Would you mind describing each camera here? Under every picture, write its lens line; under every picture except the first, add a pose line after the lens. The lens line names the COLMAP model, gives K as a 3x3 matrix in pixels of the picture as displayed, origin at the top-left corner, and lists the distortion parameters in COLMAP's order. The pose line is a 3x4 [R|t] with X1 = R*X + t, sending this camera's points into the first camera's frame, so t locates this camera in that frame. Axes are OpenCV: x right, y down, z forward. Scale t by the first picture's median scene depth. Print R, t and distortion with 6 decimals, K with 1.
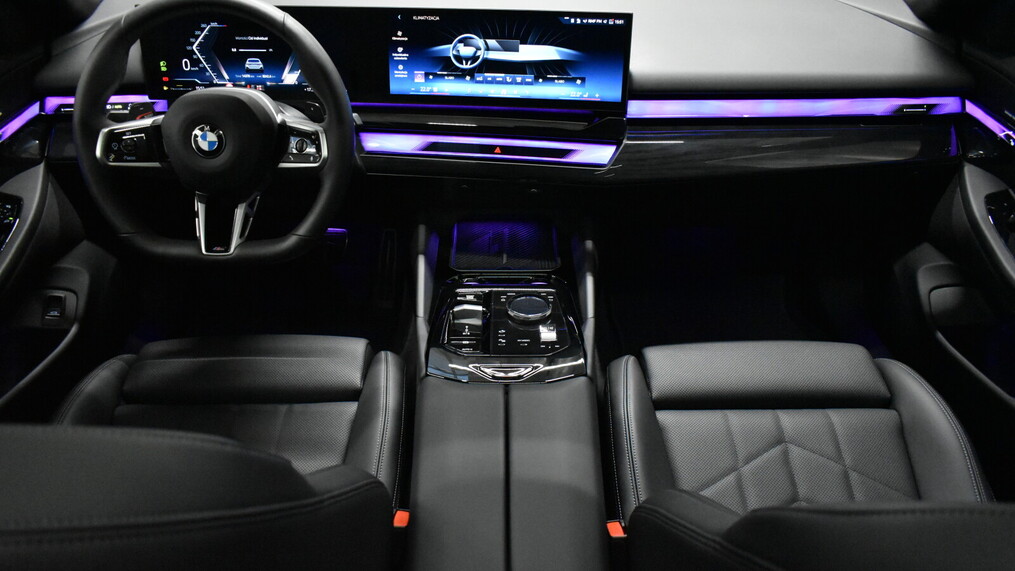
lens RADIAL K [[767.3, 0, 504.1], [0, 767.3, 281.1], [0, 0, 1]] dist [-0.013449, 0.000100]
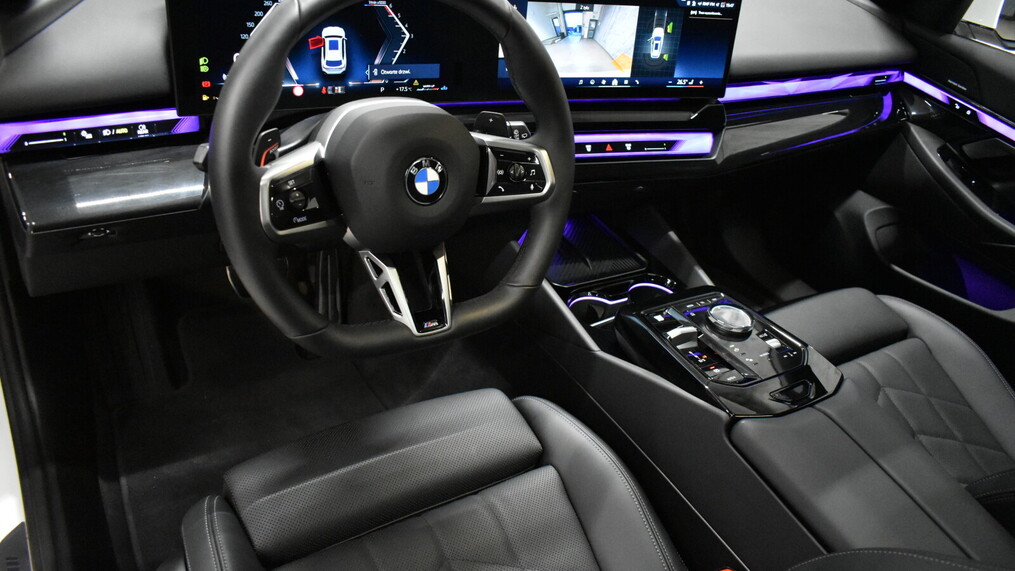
lens RADIAL K [[767.3, 0, 509.7], [0, 767.3, 279.8], [0, 0, 1]] dist [-0.013449, 0.000100]
pose [[0.843154, -0.176441, 0.507897, -0.596716], [0.136990, 0.983944, 0.114403, -0.139950], [-0.519928, -0.026882, 0.853787, 0.300091]]
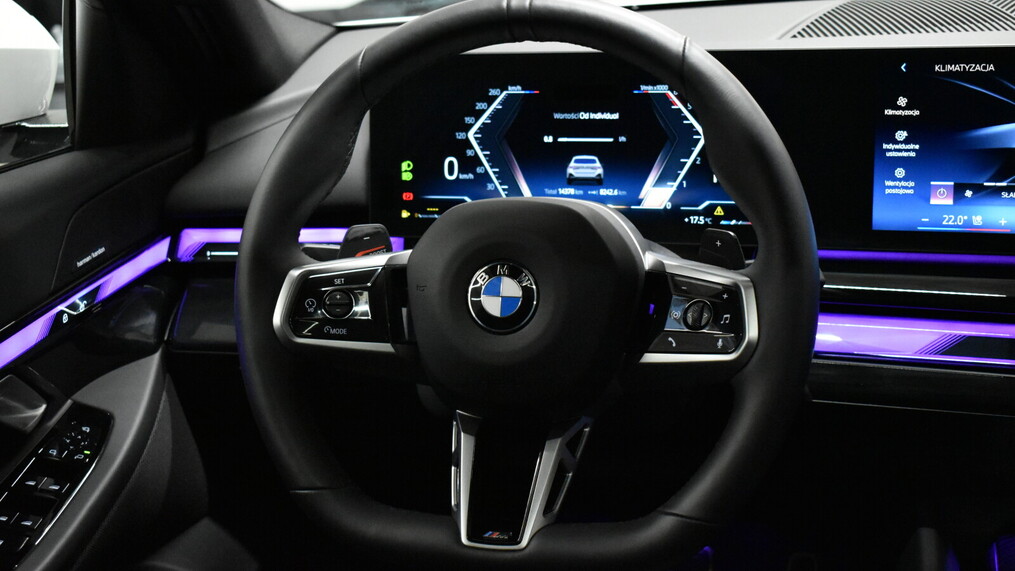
lens RADIAL K [[1491.4, 0, 506.4], [0, 1491.4, 282.2], [0, 0, 1]] dist [-0.024922, 0.000000]
pose [[0.961451, 0.018141, -0.274379, -0.116761], [-0.094117, 0.959264, -0.266374, 0.041492], [0.258369, 0.281929, 0.923992, 0.140713]]
